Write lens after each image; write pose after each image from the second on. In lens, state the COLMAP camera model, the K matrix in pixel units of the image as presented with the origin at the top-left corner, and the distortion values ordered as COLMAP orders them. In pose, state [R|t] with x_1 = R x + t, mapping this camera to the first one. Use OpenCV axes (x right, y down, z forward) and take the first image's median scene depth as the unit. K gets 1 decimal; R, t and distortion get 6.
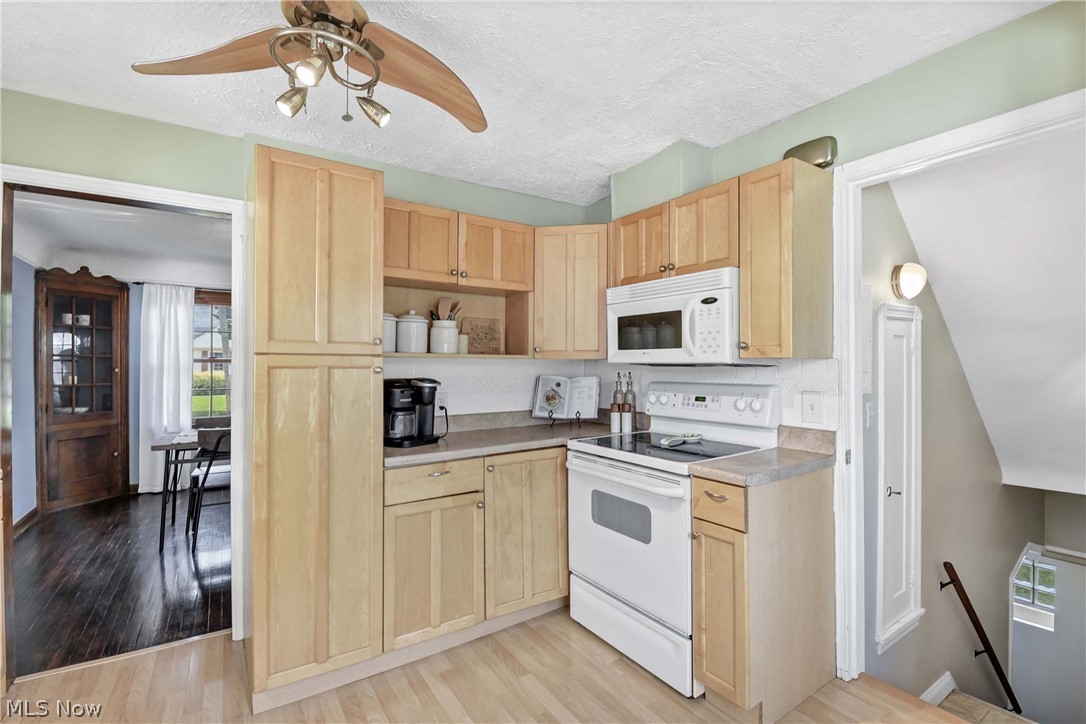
lens RADIAL K [[488.2, 0, 548.4], [0, 488.2, 361.0], [0, 0, 1]] dist [-0.015638, -0.002722]
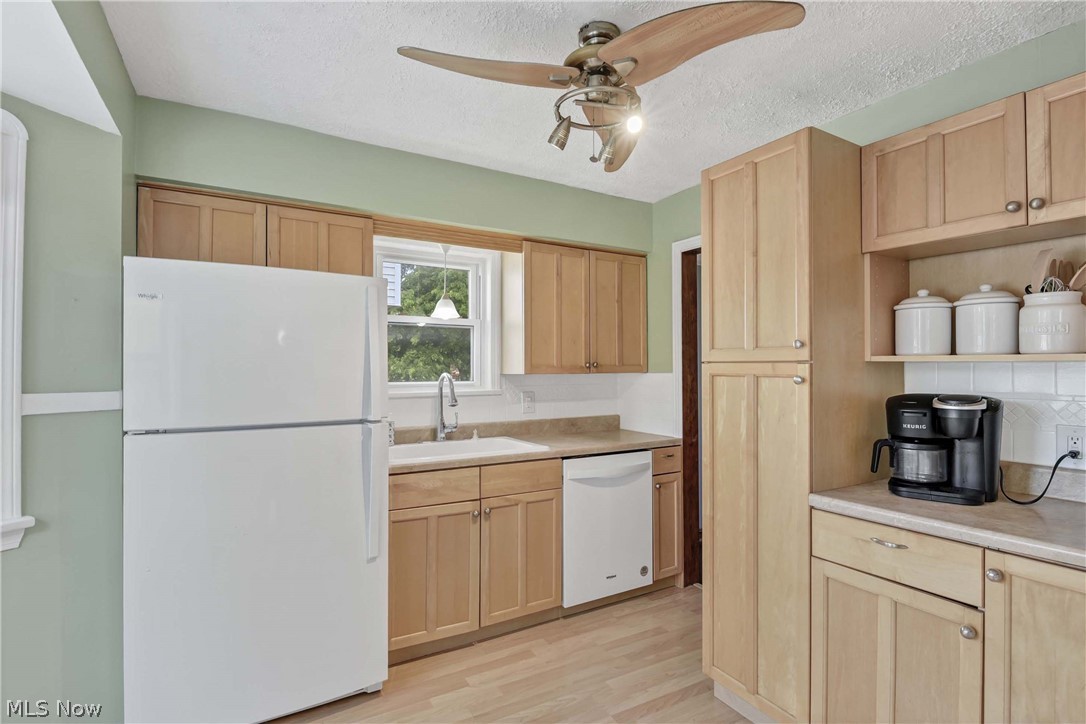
lens RADIAL K [[515.1, 0, 540.2], [0, 515.1, 369.1], [0, 0, 1]] dist [-0.005624, -0.001064]
pose [[-0.069252, -0.001488, -0.997598, 0.449949], [0.005113, 0.999985, -0.001847, -0.000059], [0.997586, -0.005228, -0.069244, 0.547200]]
